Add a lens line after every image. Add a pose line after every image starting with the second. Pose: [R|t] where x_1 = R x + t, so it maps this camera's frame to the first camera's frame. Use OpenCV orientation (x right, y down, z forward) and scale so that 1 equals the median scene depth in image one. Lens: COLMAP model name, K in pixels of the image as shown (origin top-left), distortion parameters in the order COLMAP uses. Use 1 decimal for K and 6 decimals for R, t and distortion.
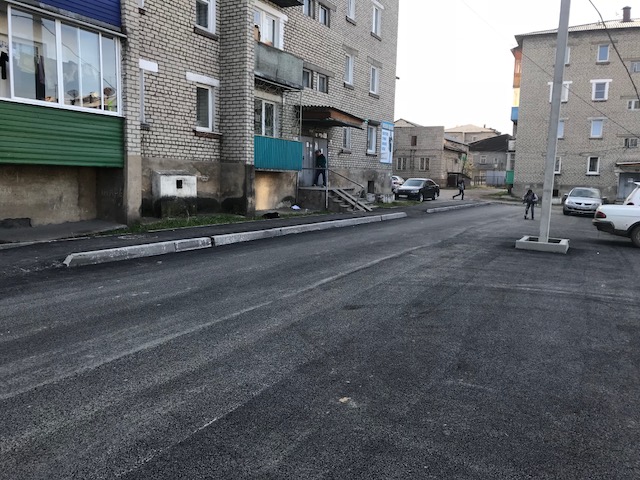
lens RADIAL K [[525.2, 0, 317.7], [0, 525.2, 238.1], [0, 0, 1]] dist [0.037071, -0.025710]
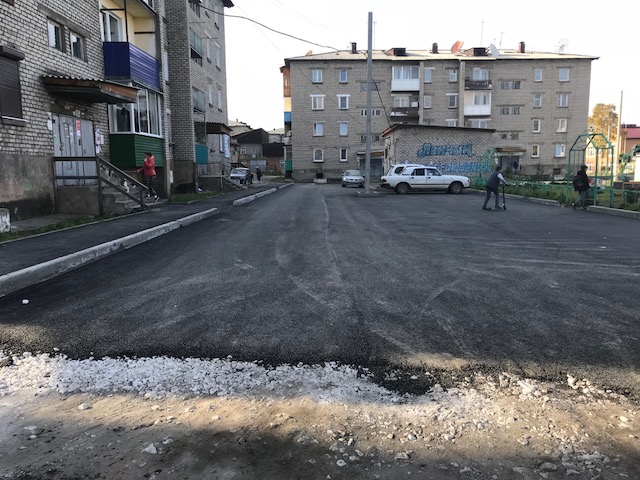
lens RADIAL K [[525.2, 0, 321.1], [0, 525.2, 241.6], [0, 0, 1]] dist [0.037071, -0.025710]
pose [[0.884687, -0.103201, 0.454618, -0.202079], [0.092407, 0.994660, 0.045969, 0.023915], [-0.456934, 0.001341, 0.889499, -0.229688]]
